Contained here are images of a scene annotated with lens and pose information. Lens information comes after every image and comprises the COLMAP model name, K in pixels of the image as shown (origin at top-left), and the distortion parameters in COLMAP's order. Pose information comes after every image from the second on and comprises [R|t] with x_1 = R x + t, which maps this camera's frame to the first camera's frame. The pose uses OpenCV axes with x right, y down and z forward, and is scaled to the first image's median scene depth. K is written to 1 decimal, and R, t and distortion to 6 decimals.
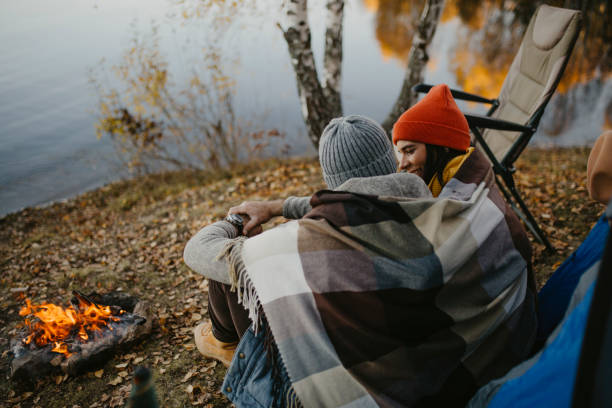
lens RADIAL K [[575.3, 0, 306.0], [0, 575.3, 204.0], [0, 0, 1]] dist [-0.016288, -0.012509]
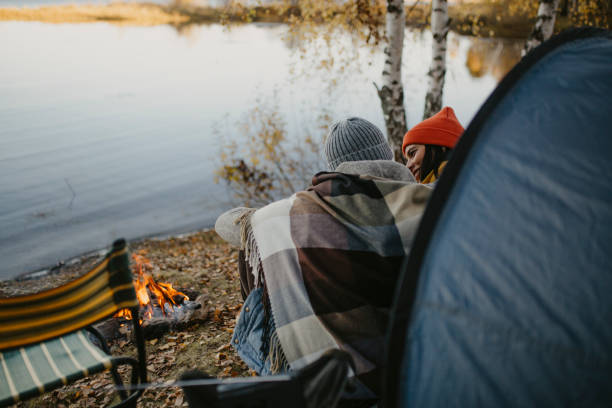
lens RADIAL K [[575.3, 0, 306.0], [0, 575.3, 204.0], [0, 0, 1]] dist [-0.016288, -0.012509]
pose [[0.970998, 0.075729, -0.226778, 0.114869], [-0.106239, 0.986390, -0.125494, 0.081740], [0.214188, 0.145947, 0.965827, -0.066729]]
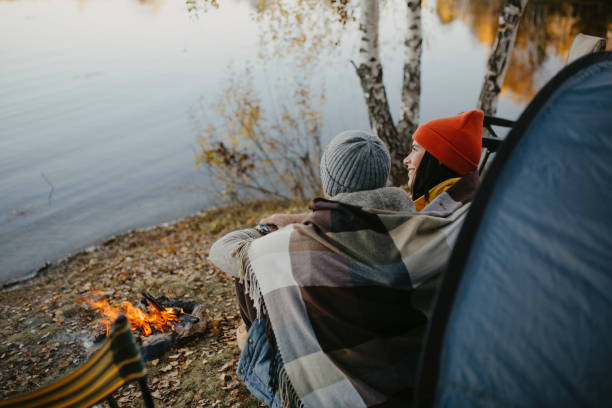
lens RADIAL K [[575.3, 0, 306.0], [0, 575.3, 204.0], [0, 0, 1]] dist [-0.016288, -0.012509]
pose [[0.981460, 0.014167, -0.191141, 0.096479], [-0.025970, 0.997897, -0.059390, 0.023175], [0.189898, 0.063253, 0.979764, -0.062386]]
